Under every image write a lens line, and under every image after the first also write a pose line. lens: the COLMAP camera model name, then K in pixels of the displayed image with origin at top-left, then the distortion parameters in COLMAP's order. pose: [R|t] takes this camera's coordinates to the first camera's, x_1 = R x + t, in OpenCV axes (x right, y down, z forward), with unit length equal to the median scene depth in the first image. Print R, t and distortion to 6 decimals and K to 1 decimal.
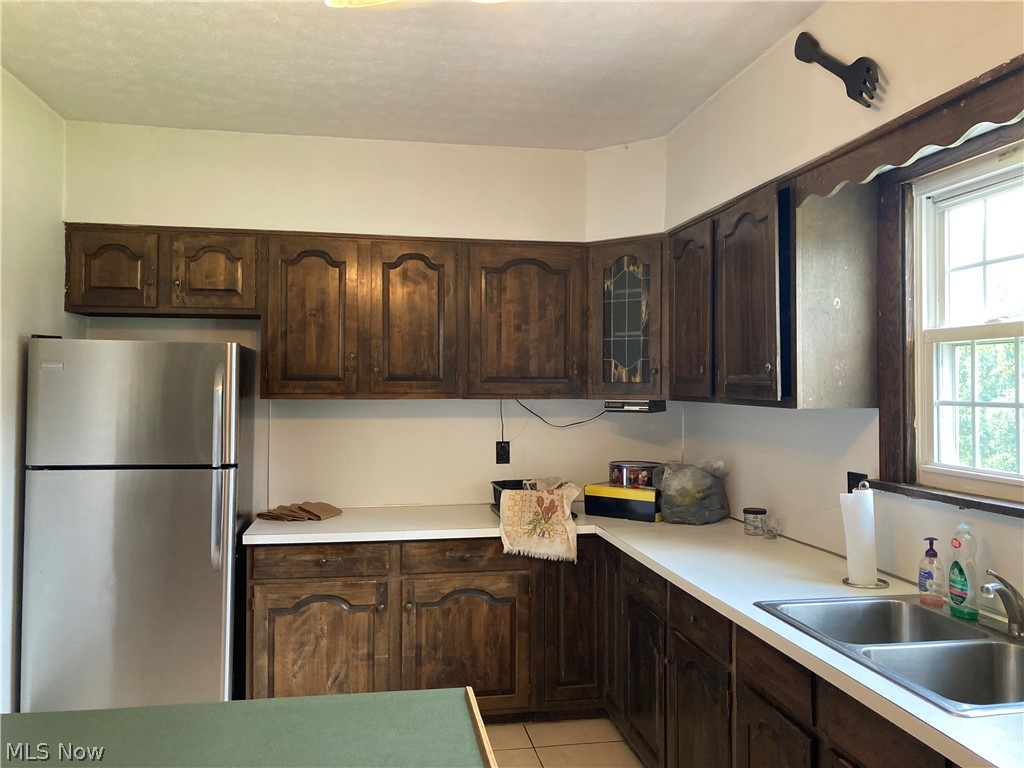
lens RADIAL K [[835.3, 0, 515.8], [0, 835.3, 371.9], [0, 0, 1]] dist [0.051962, -0.088017]
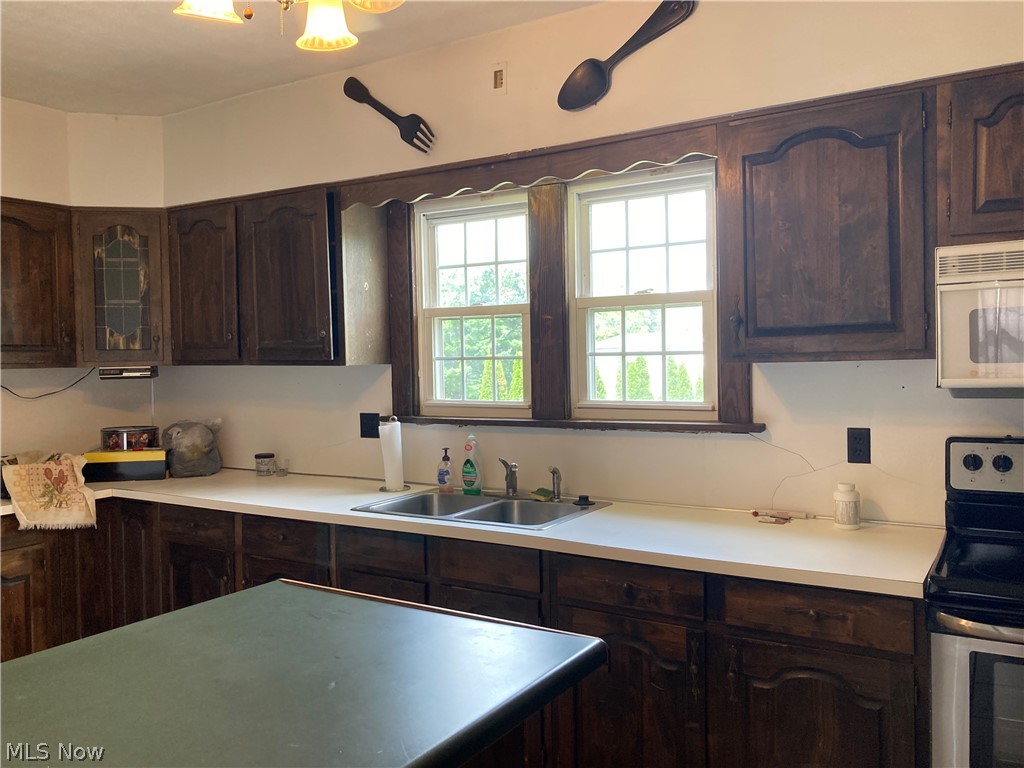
lens RADIAL K [[835.3, 0, 515.8], [0, 835.3, 371.9], [0, 0, 1]] dist [0.051962, -0.088017]
pose [[0.667916, -0.029127, 0.743666, -0.339414], [0.005421, 0.999398, 0.034275, 0.007961], [-0.744217, -0.018861, 0.667672, -0.050732]]
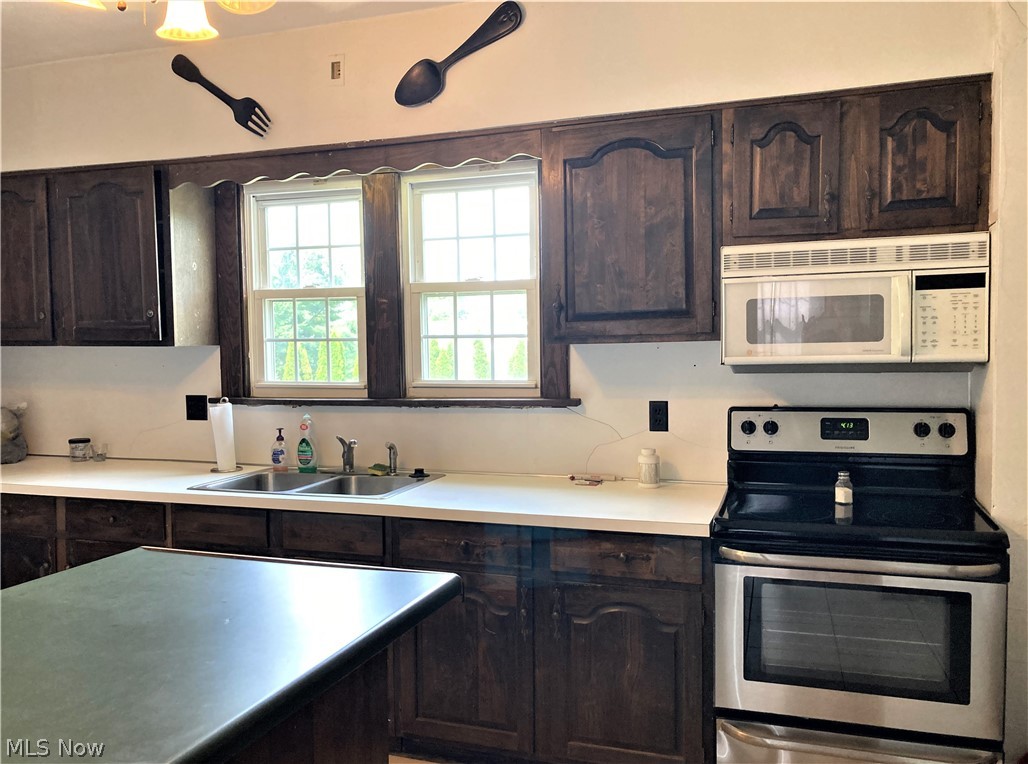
lens RADIAL K [[865.1, 0, 514.0], [0, 865.1, 382.0], [0, 0, 1]] dist [0.006079, -0.007426]
pose [[0.483626, -0.050552, 0.873814, -0.431284], [-0.003059, 0.998227, 0.059443, 0.013235], [-0.875269, -0.031422, 0.482614, -0.077910]]
